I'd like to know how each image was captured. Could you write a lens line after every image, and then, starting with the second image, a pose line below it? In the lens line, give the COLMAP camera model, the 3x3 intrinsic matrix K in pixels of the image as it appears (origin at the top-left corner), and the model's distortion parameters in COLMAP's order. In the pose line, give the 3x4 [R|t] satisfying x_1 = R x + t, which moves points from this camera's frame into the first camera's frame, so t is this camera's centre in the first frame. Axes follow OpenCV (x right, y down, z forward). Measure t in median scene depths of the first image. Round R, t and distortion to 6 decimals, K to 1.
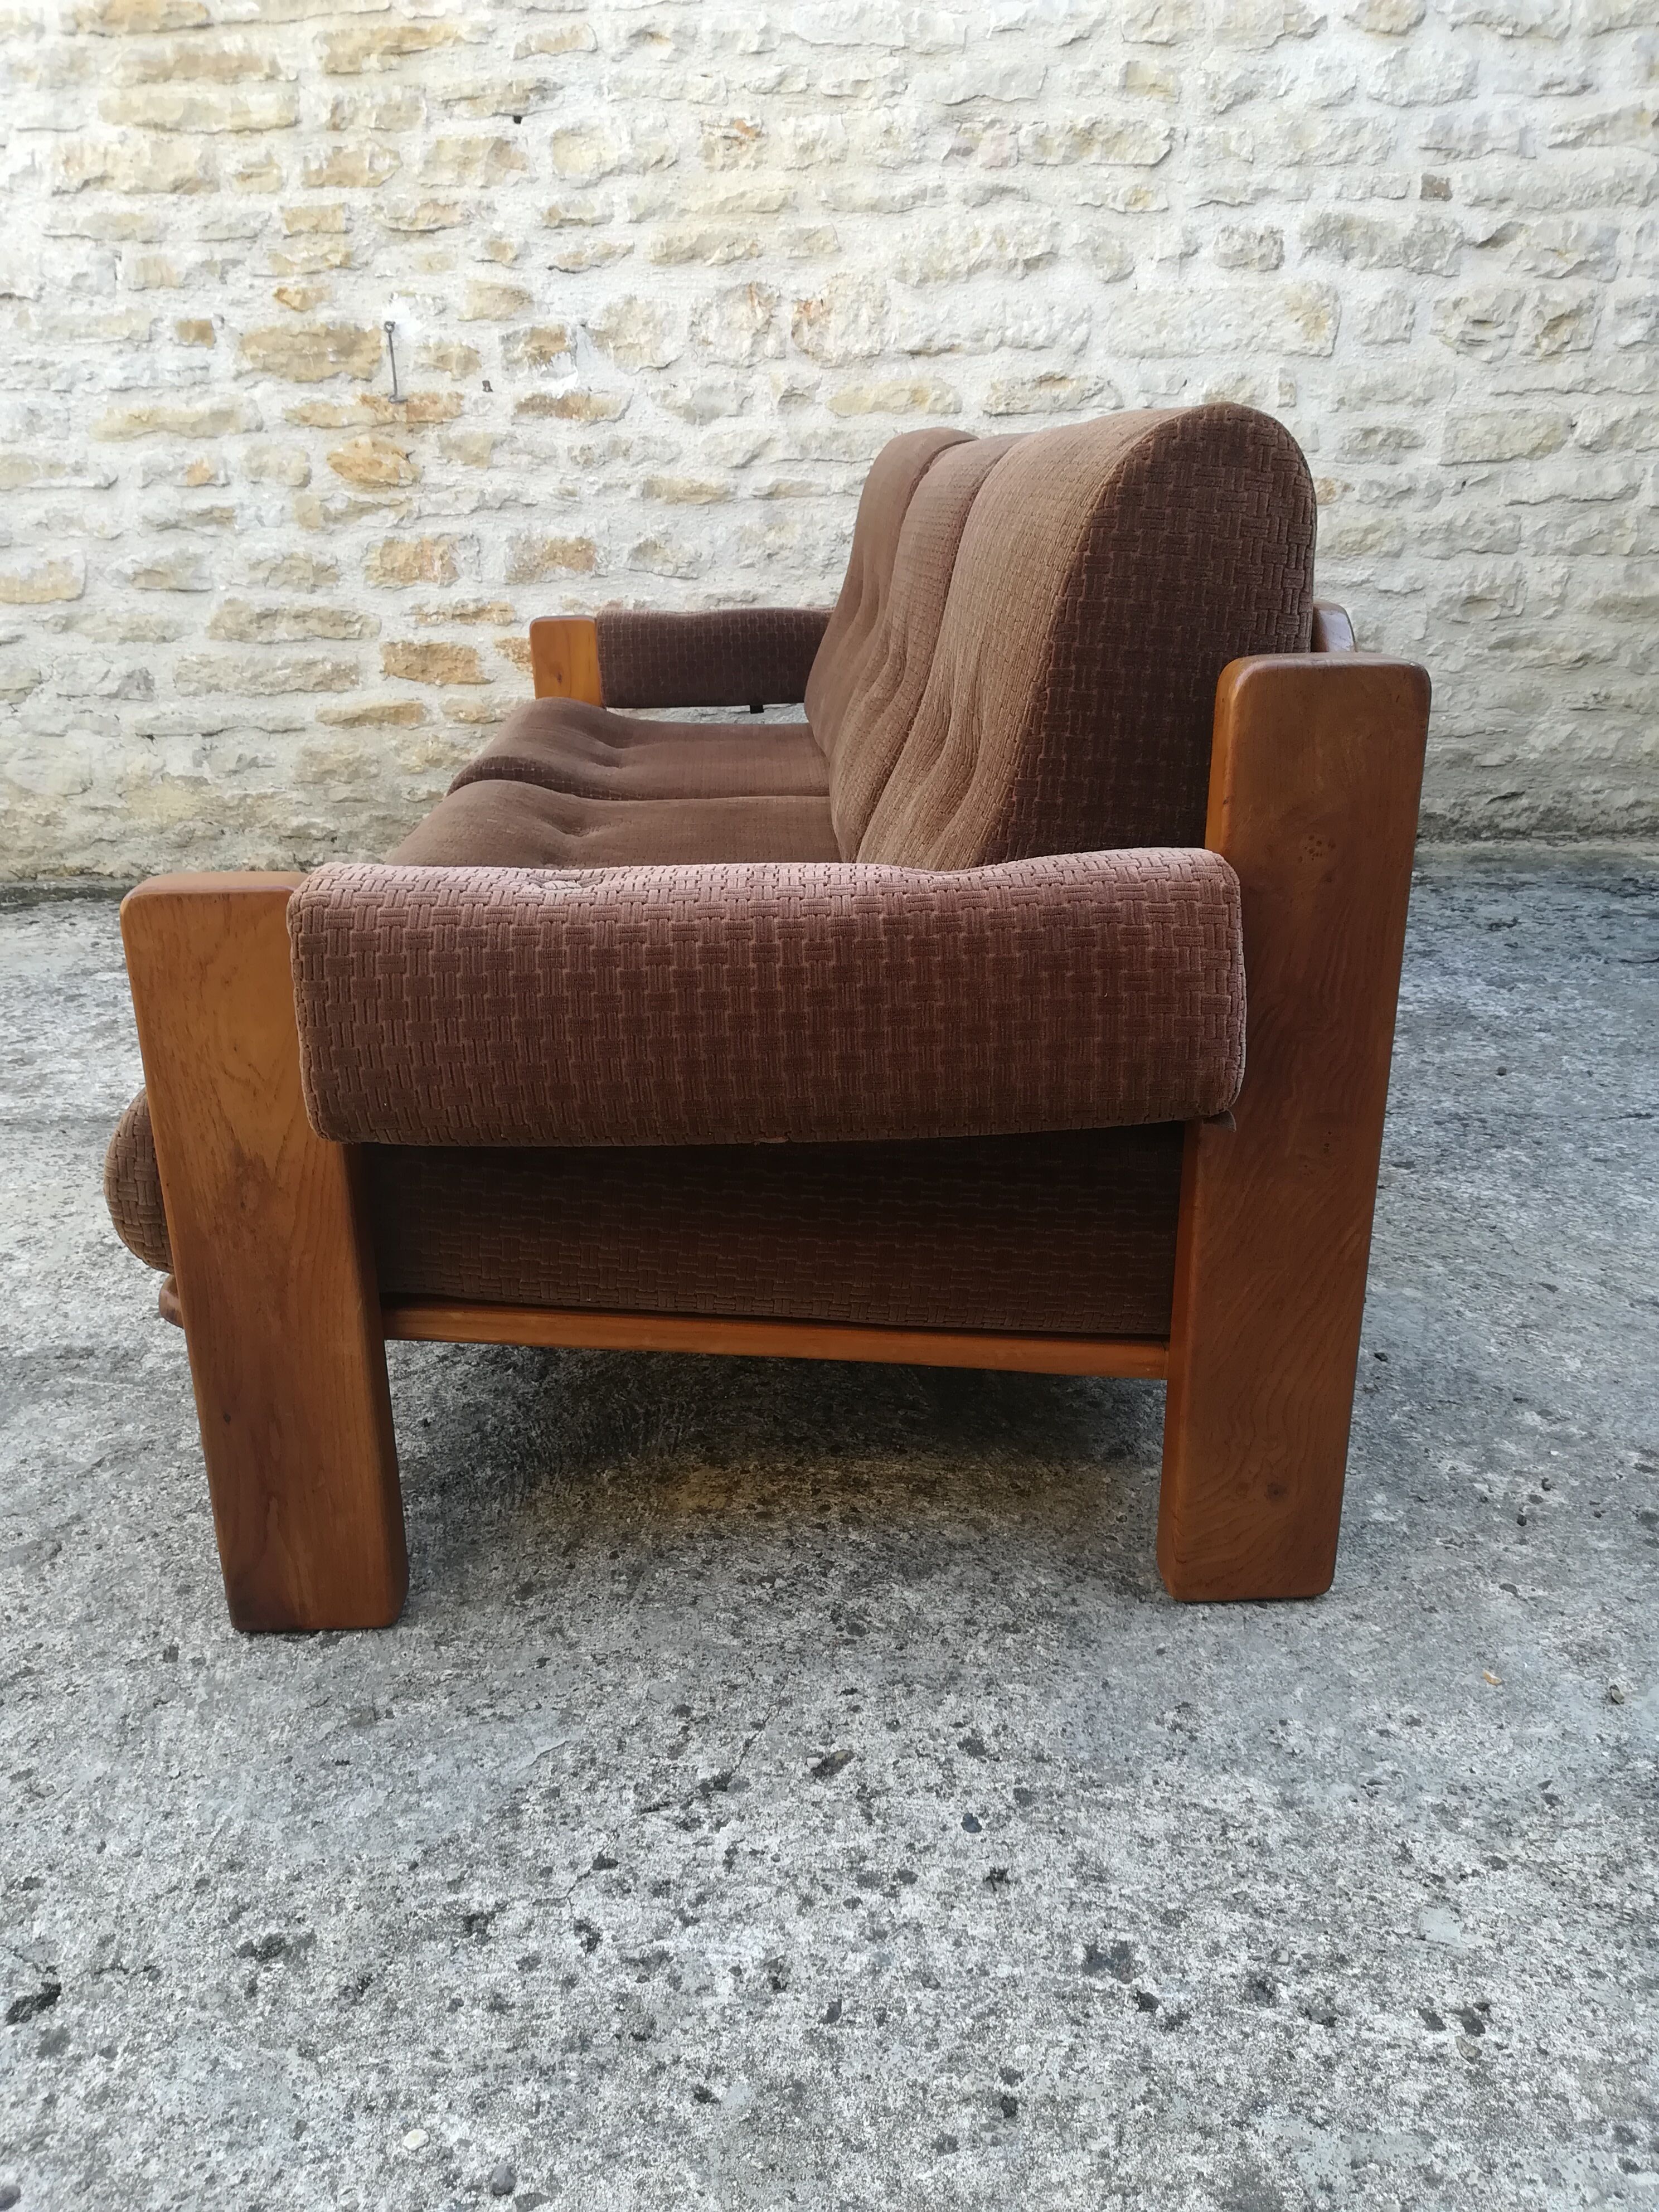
lens RADIAL K [[1740.1, 0, 820.5], [0, 1740.1, 1109.0], [0, 0, 1]] dist [0.050161, -0.081277]
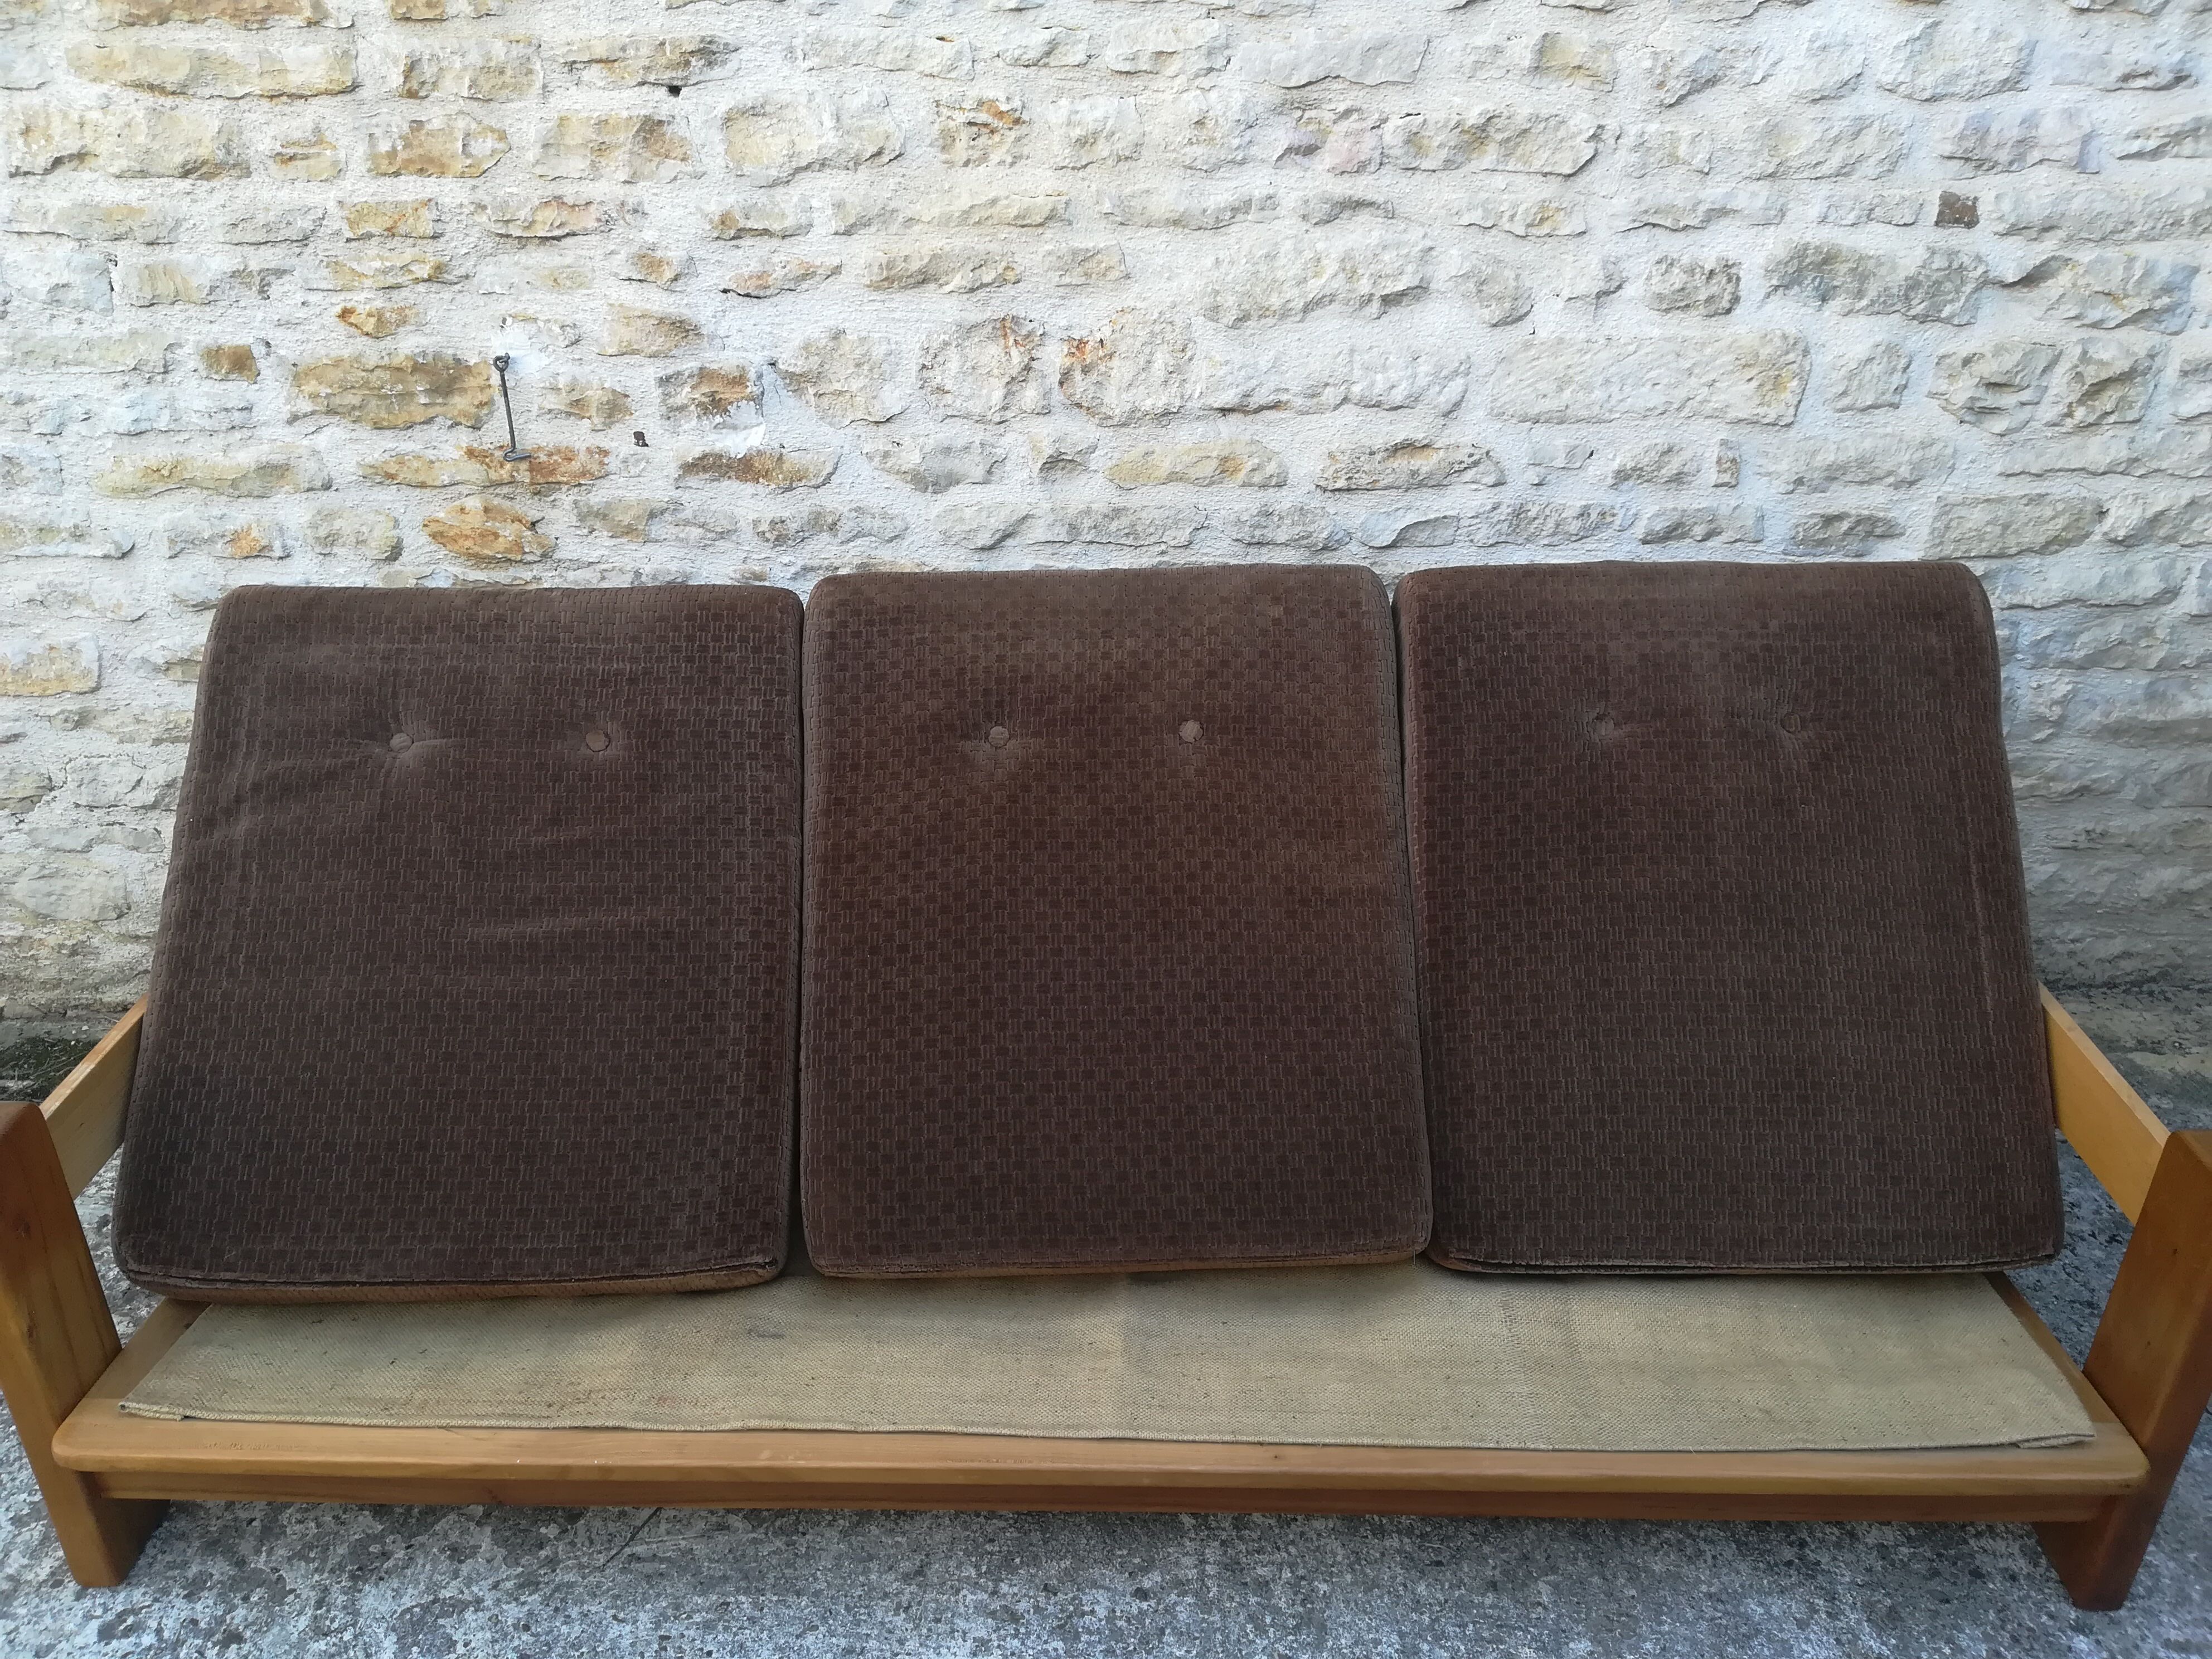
lens RADIAL K [[1732.2, 0, 1117.7], [0, 1732.2, 834.9], [0, 0, 1]] dist [0.053175, -0.078312]
pose [[0.999543, 0.026127, 0.015214, 0.001767], [-0.027577, 0.994141, 0.104518, -0.334916], [-0.012394, -0.104890, 0.994407, 0.262059]]
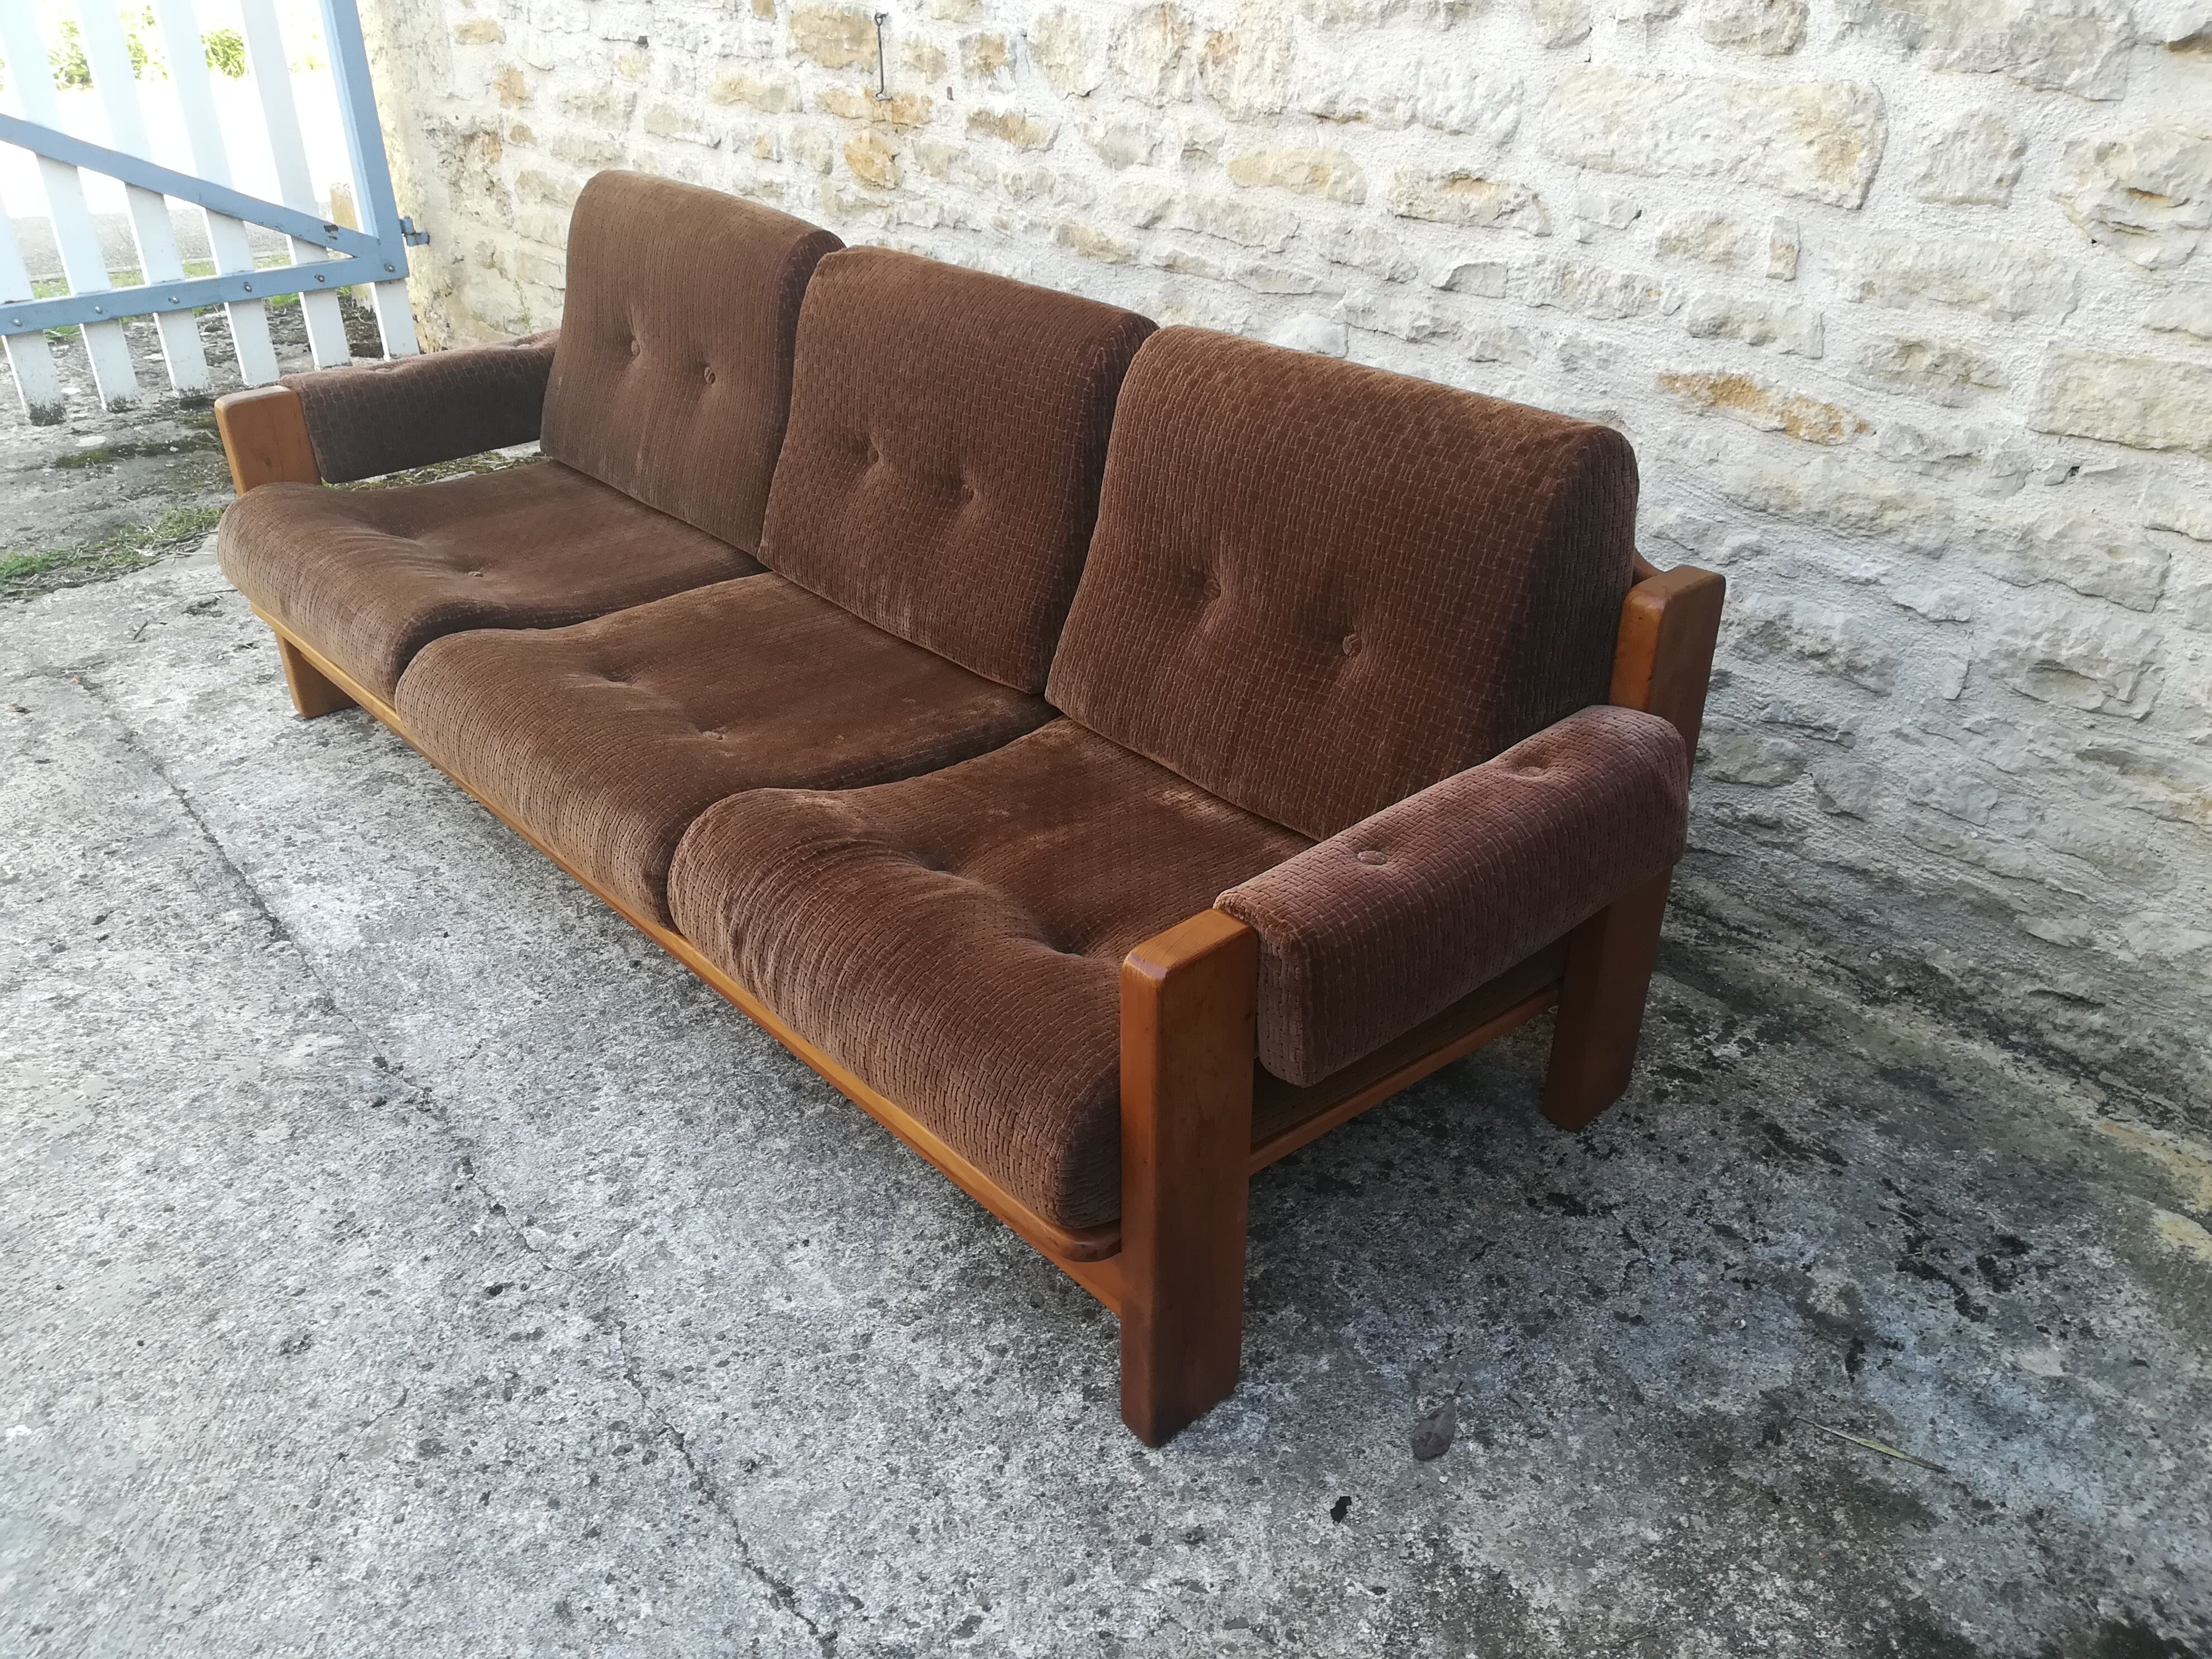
lens RADIAL K [[1737.5, 0, 1102.9], [0, 1737.5, 840.4], [0, 0, 1]] dist [0.048803, -0.074749]
pose [[0.668355, 0.391273, -0.632619, 0.590410], [-0.281888, 0.920270, 0.271372, -0.330196], [0.688361, -0.003045, 0.725362, 0.406490]]
